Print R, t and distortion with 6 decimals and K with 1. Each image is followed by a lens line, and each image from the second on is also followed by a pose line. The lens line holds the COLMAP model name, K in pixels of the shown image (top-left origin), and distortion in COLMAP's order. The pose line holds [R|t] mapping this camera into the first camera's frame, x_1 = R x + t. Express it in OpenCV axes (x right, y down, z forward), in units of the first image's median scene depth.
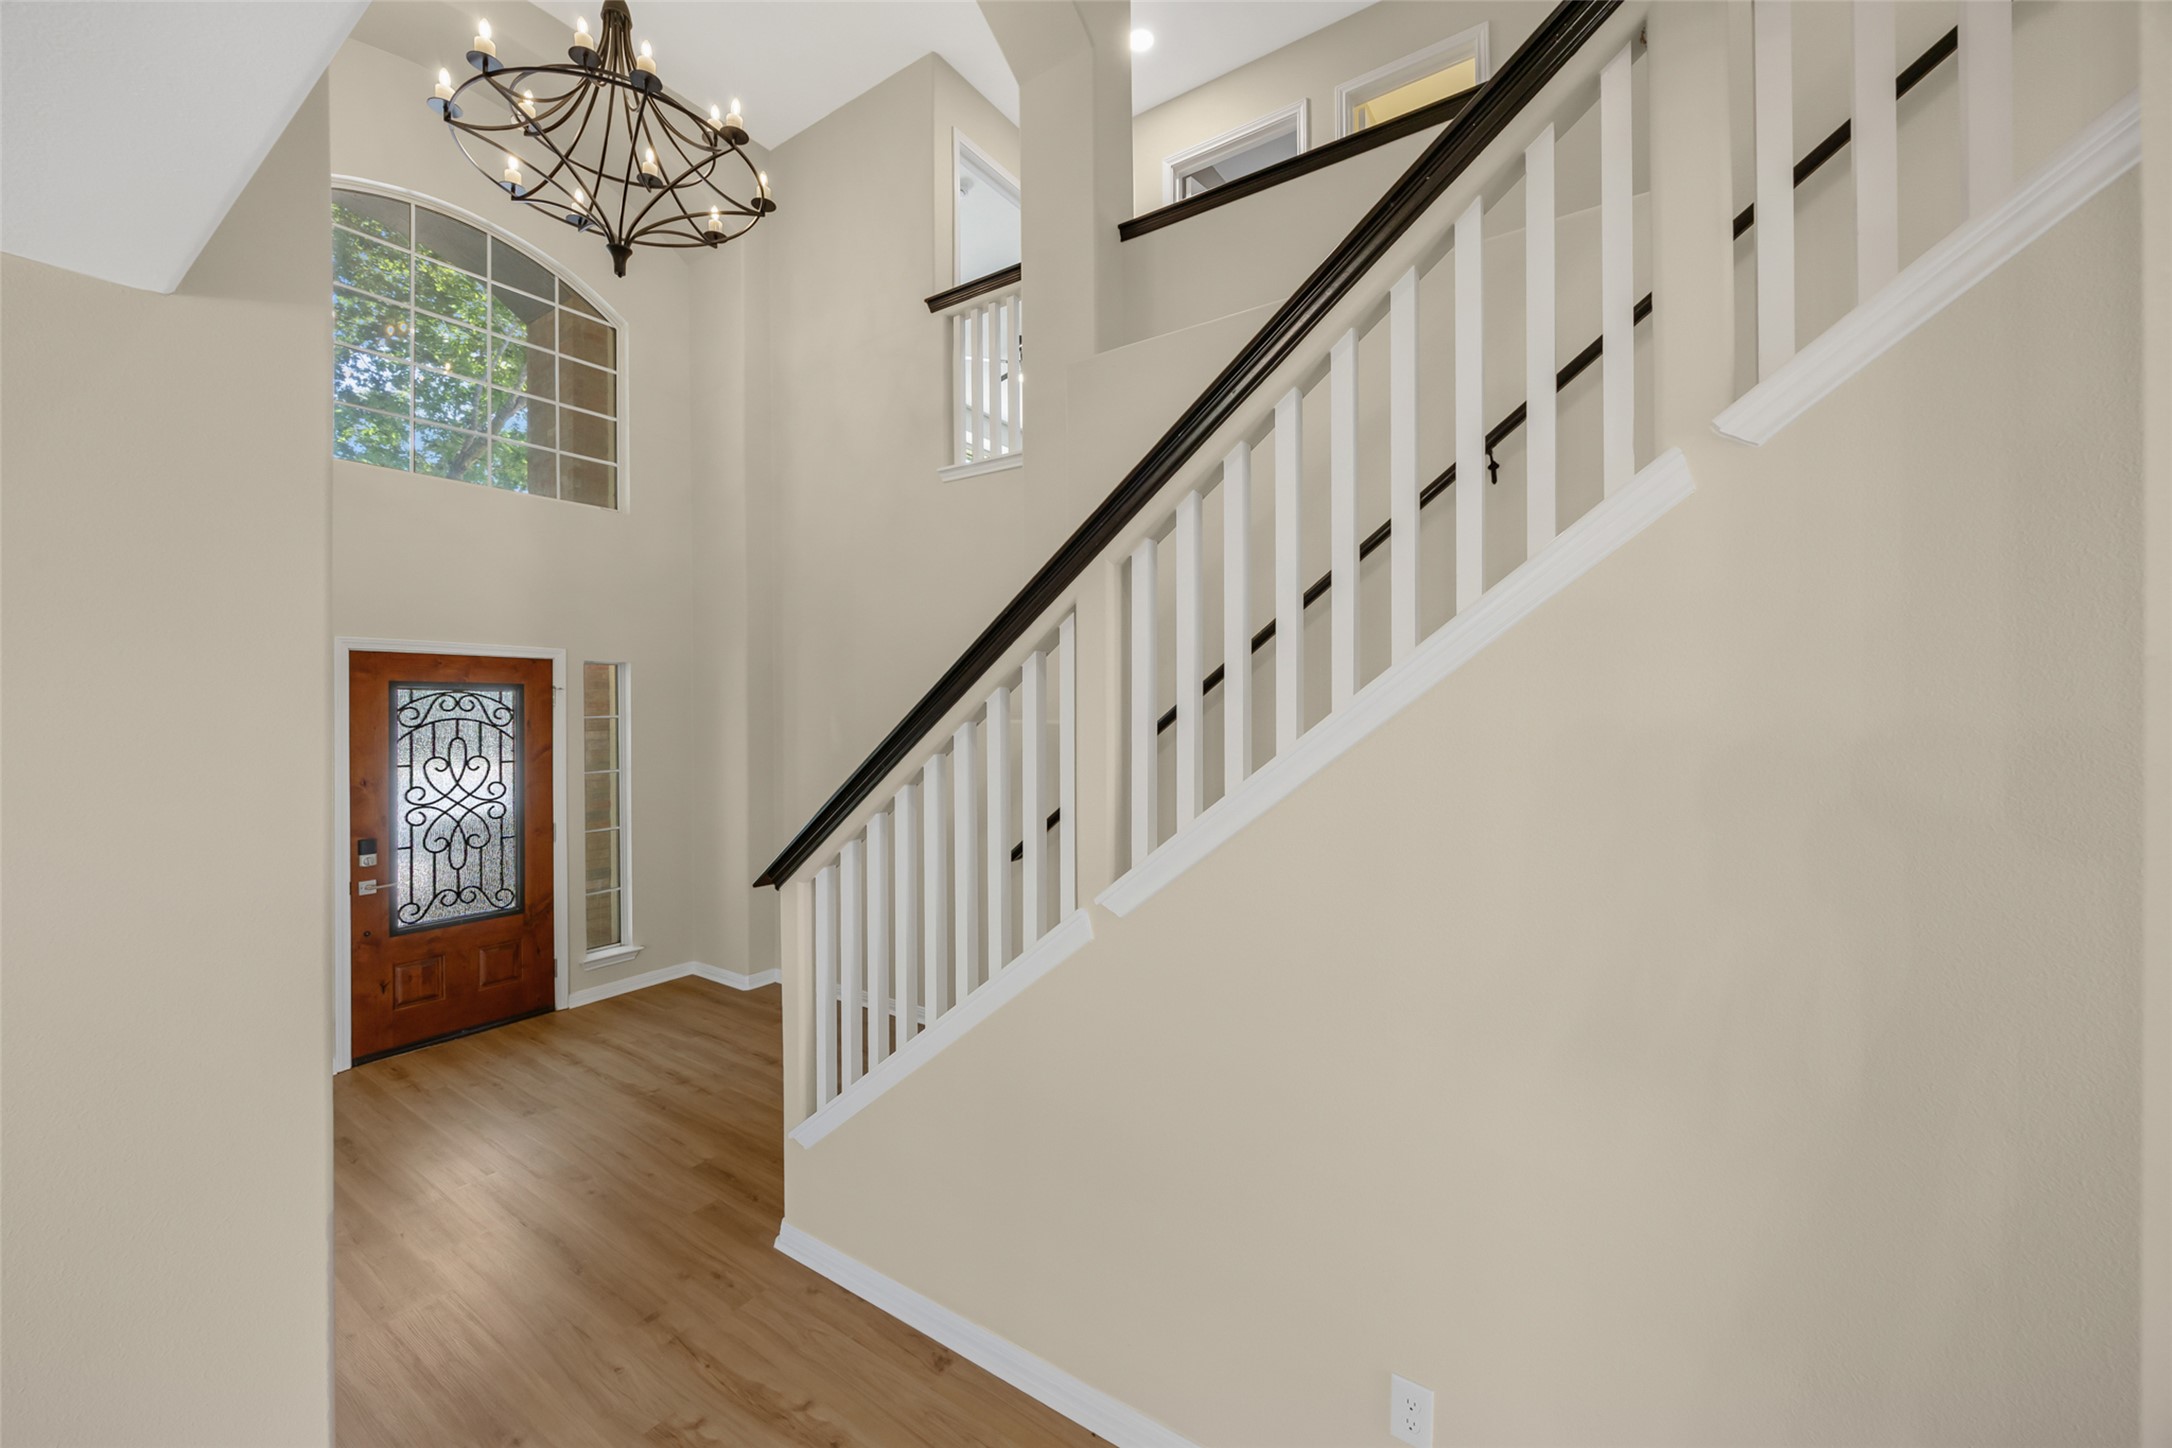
lens RADIAL K [[840.7, 0, 1080.6], [0, 840.7, 702.6], [0, 0, 1]] dist [-0.000349, 0.000233]
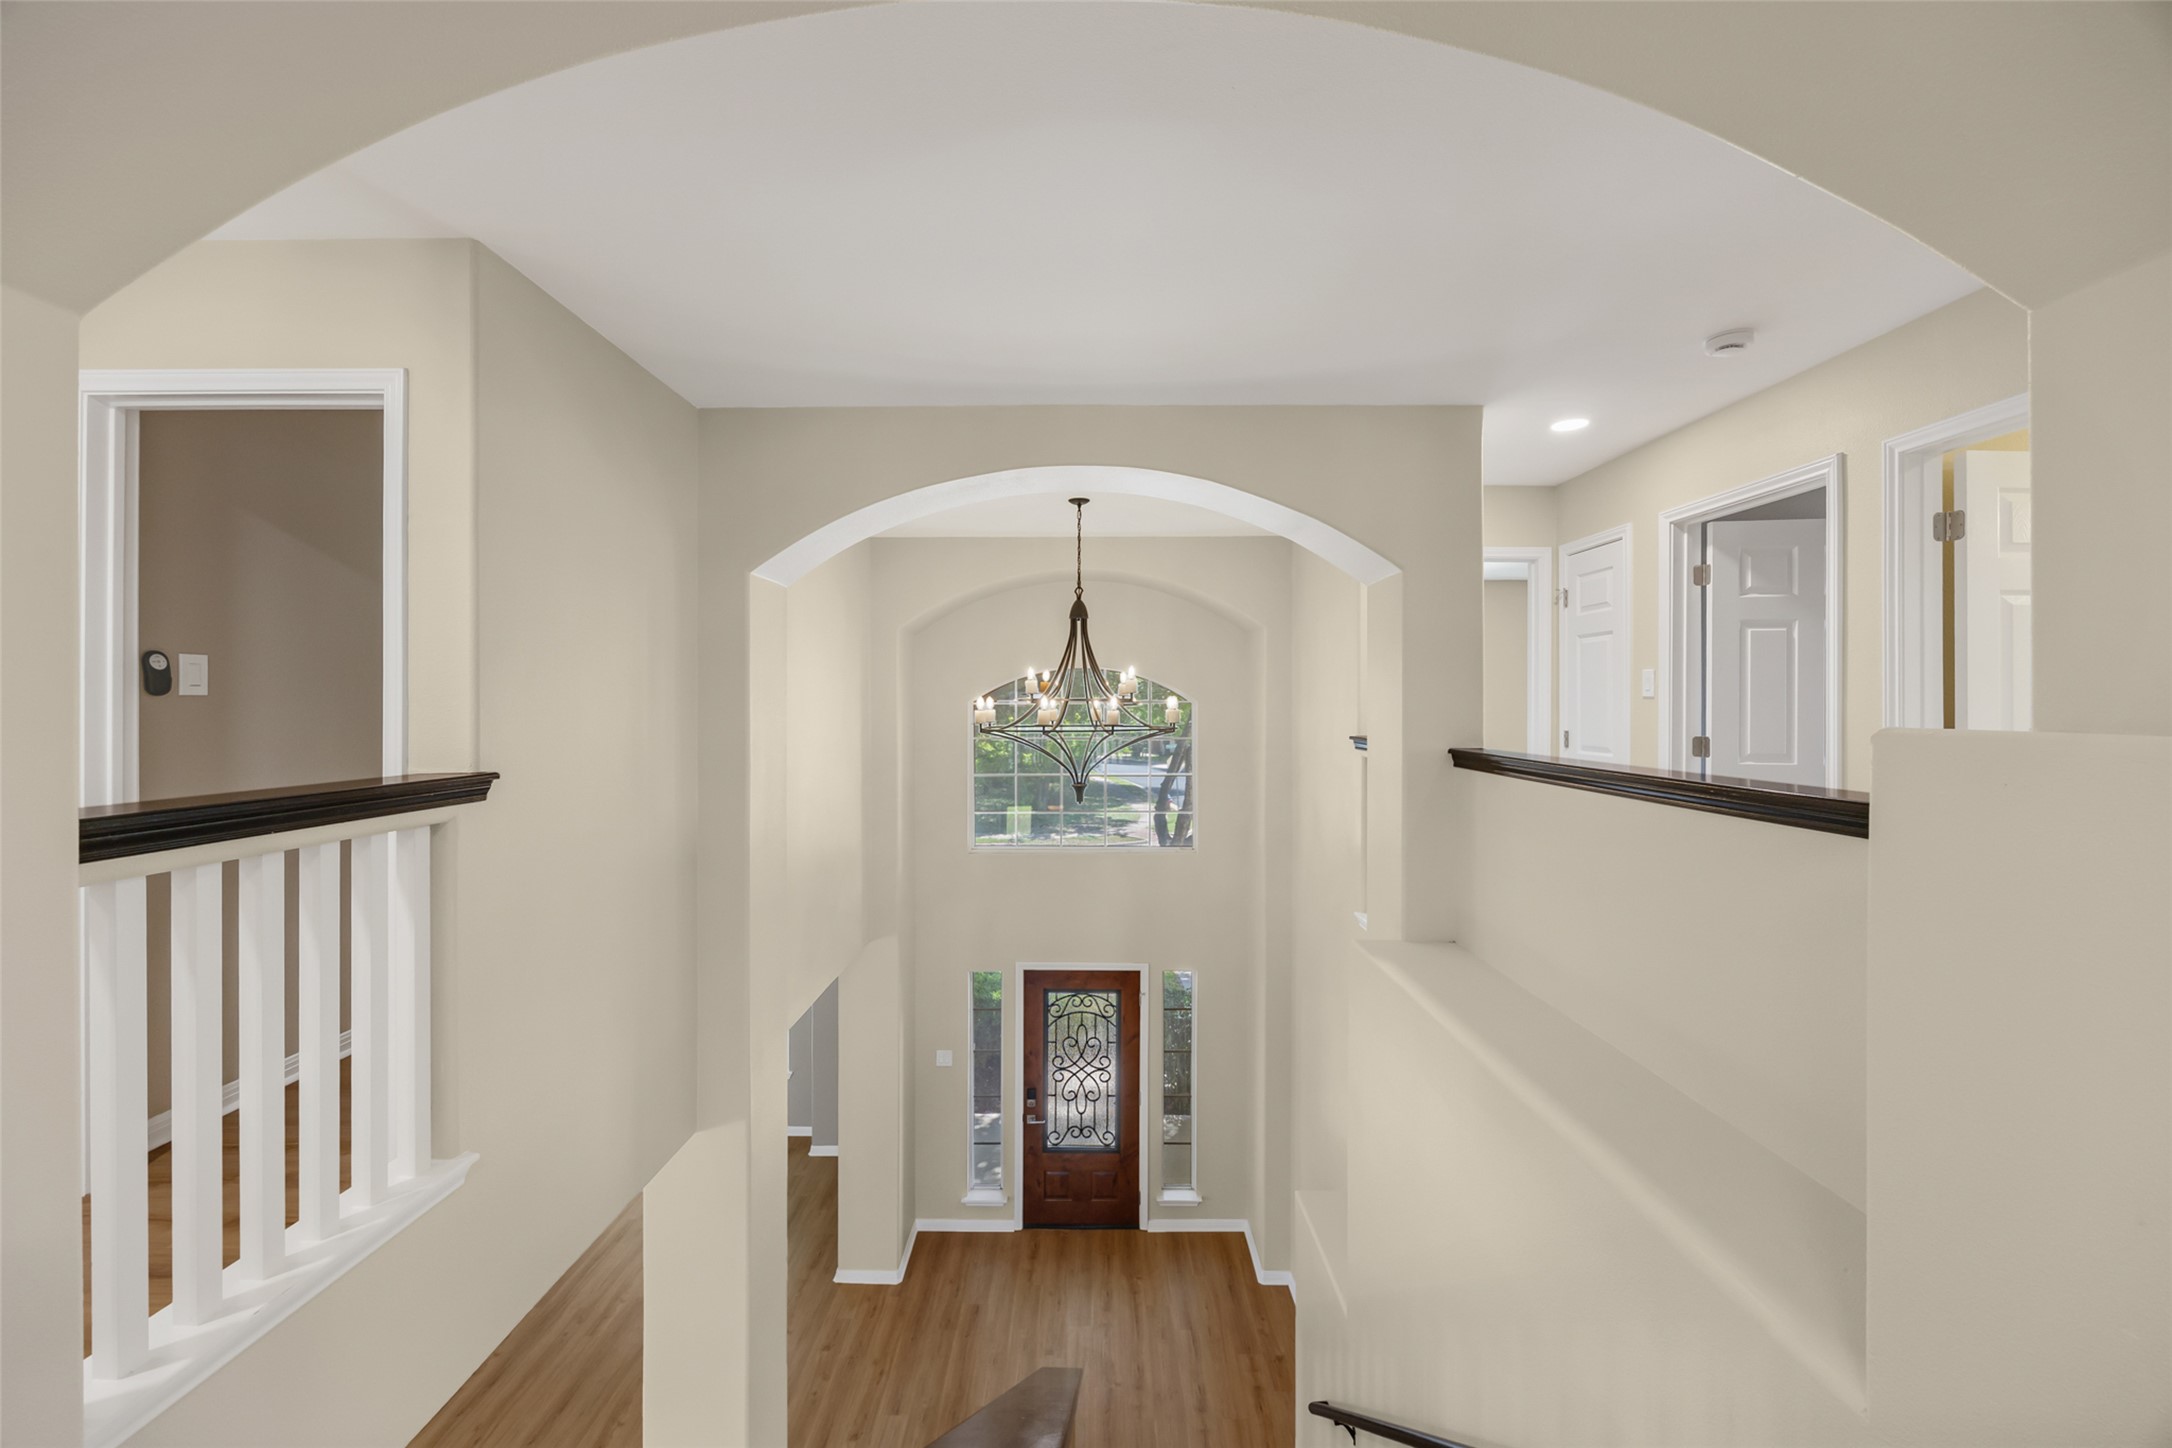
lens RADIAL K [[840.7, 0, 1085.2], [0, 840.7, 698.9], [0, 0, 1]] dist [-0.000349, 0.000233]
pose [[0.571404, 0.012537, -0.820573, 0.481386], [-0.004049, 0.999914, 0.012457, -0.565771], [0.820659, -0.003796, 0.571405, 0.167020]]
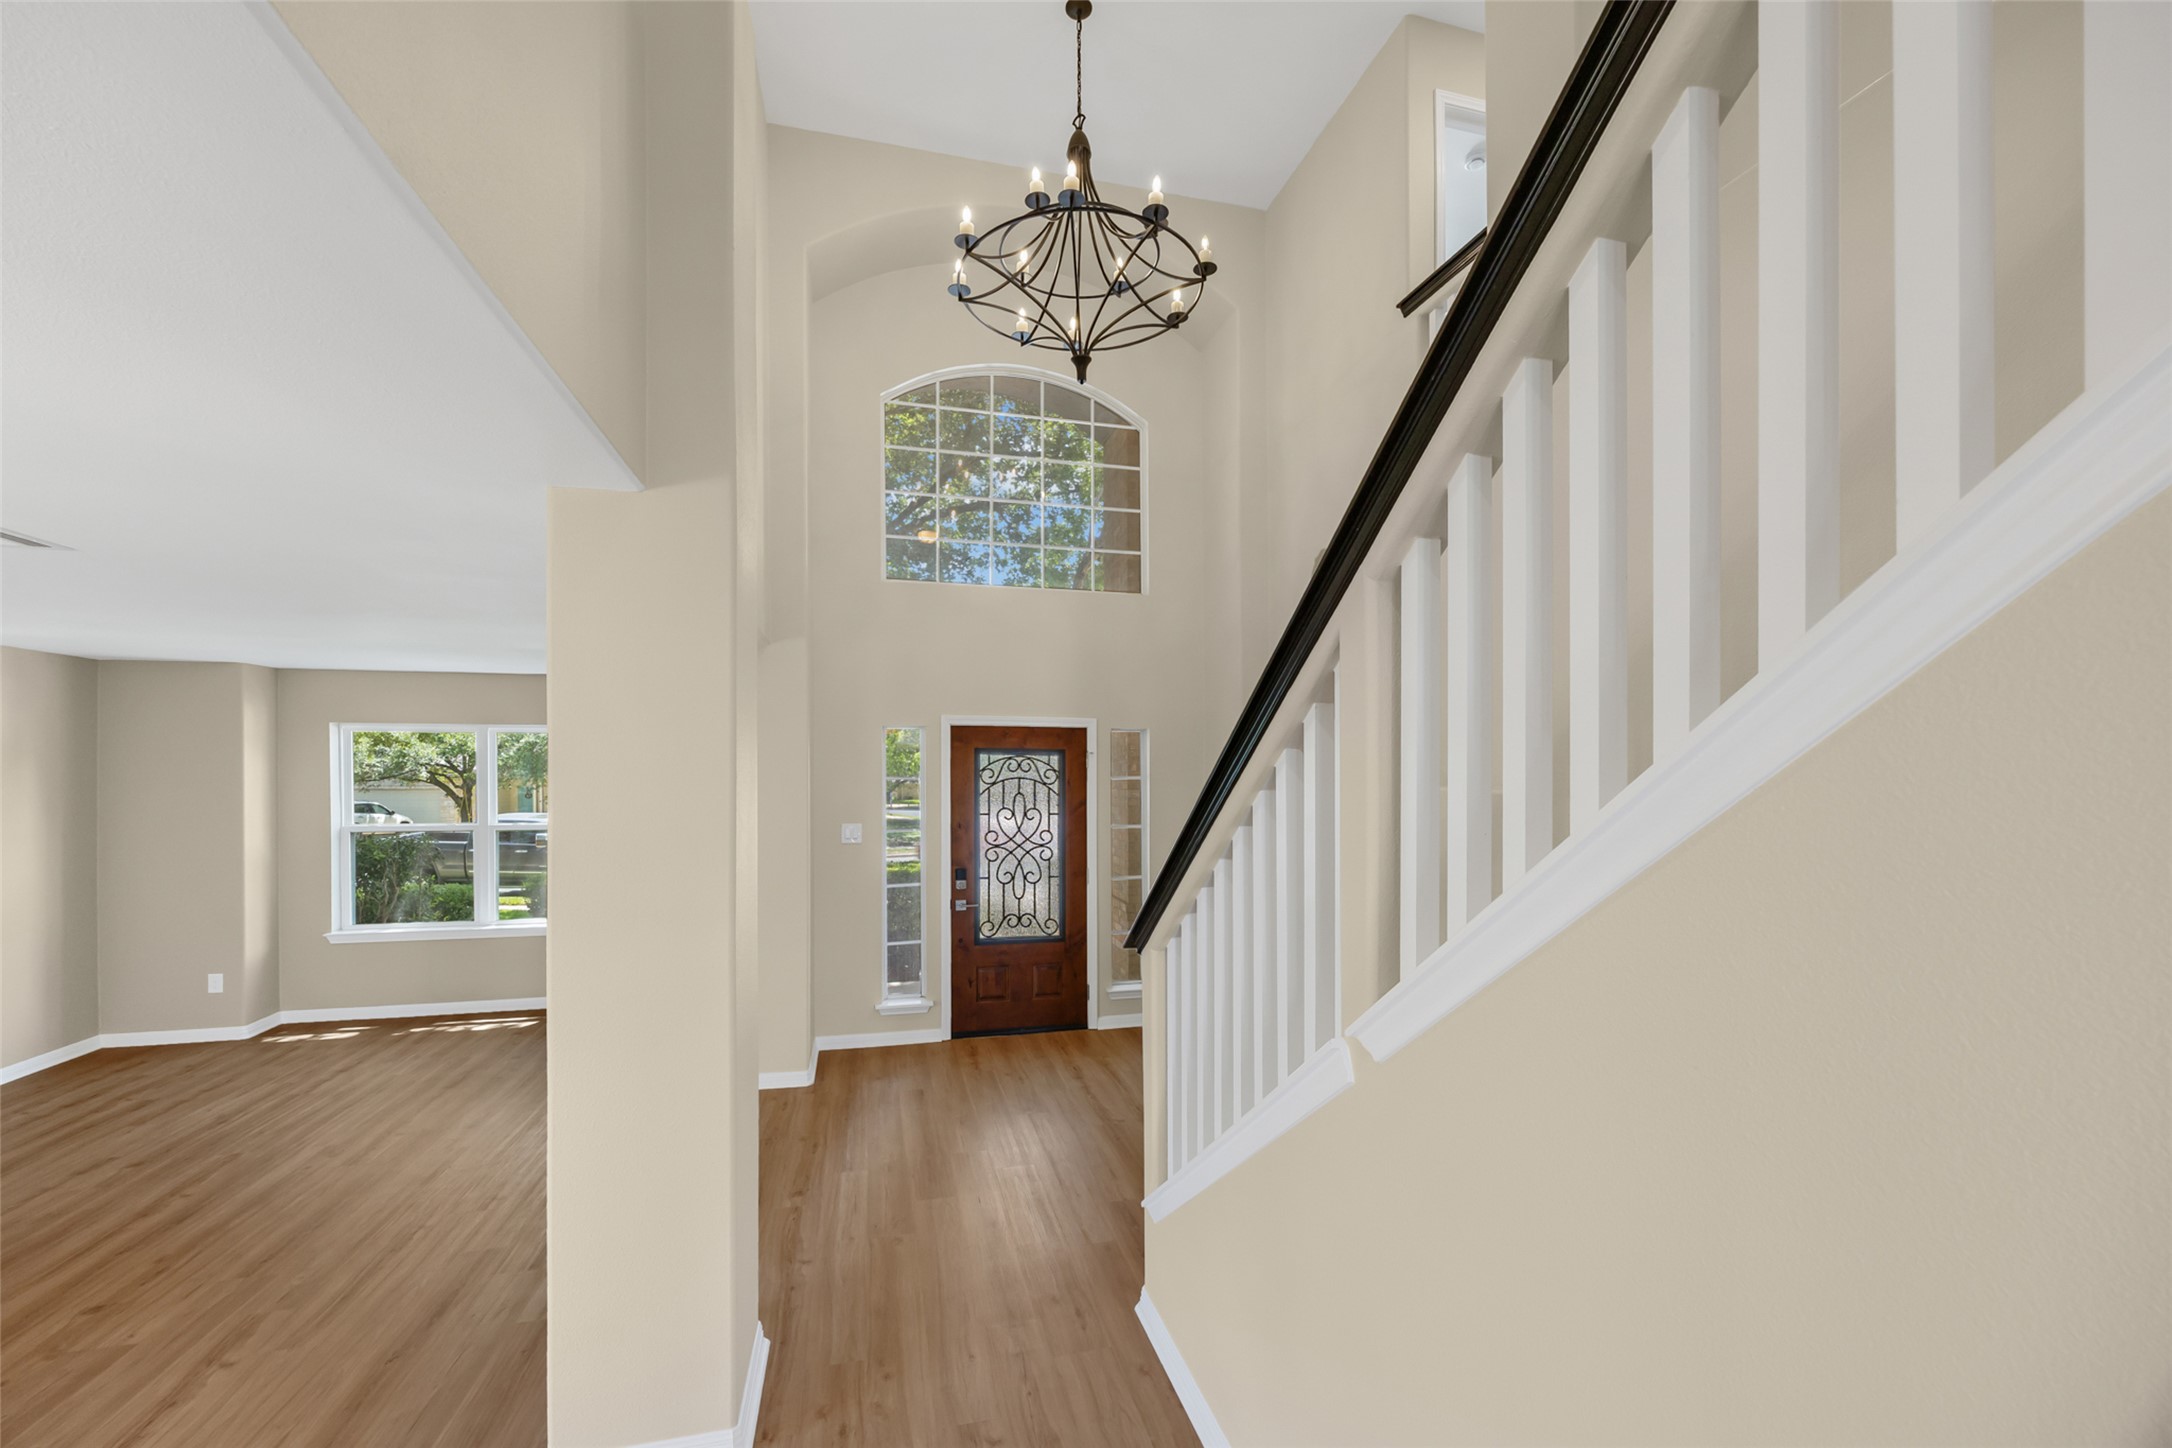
lens RADIAL K [[840.7, 0, 1067.1], [0, 840.7, 769.3], [0, 0, 1]] dist [-0.000349, 0.000233]
pose [[0.750502, 0.005549, -0.660844, 0.138473], [-0.001783, 0.999978, 0.006372, -0.001694], [0.660865, -0.003603, 0.750496, 0.115786]]
